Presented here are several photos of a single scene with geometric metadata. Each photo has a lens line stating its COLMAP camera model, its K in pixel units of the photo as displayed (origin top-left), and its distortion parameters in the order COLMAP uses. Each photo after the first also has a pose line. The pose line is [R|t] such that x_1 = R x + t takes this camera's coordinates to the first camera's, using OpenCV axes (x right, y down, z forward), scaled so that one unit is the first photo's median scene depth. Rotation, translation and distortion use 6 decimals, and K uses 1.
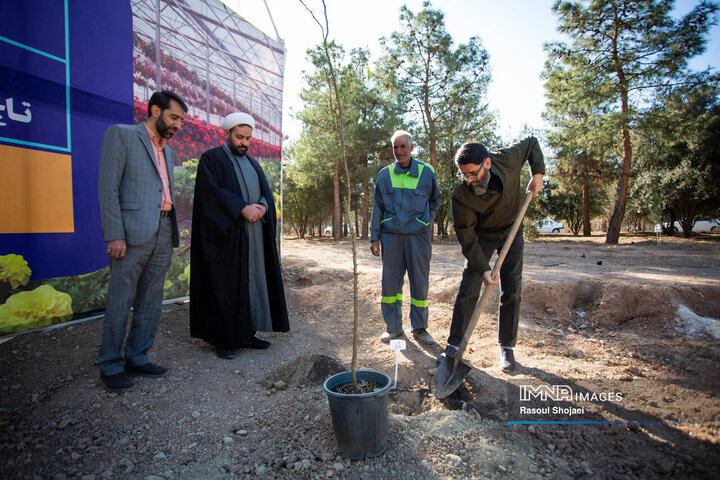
lens RADIAL K [[394.2, 0, 360.2], [0, 394.2, 238.8], [0, 0, 1]] dist [-0.005244, 0.005471]
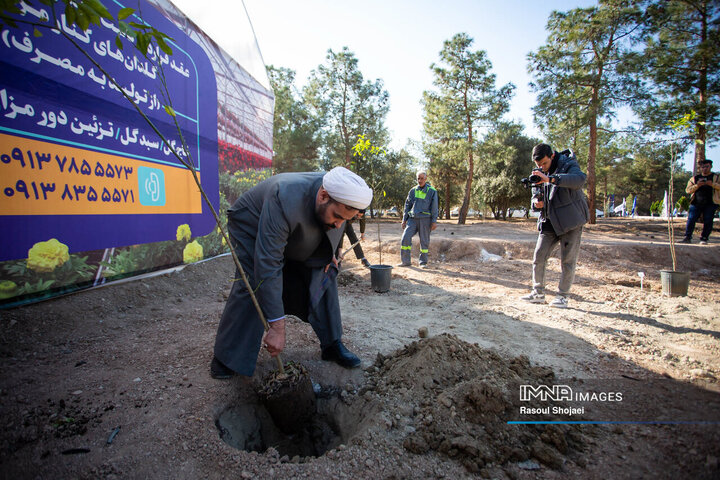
lens RADIAL K [[347.8, 0, 360.4], [0, 347.8, 238.2], [0, 0, 1]] dist [0.021204, 0.001637]
pose [[0.962533, -0.009028, 0.271016, -0.118016], [-0.003602, 0.998932, 0.046067, 0.005915], [-0.271142, -0.045317, 0.961472, -0.215741]]
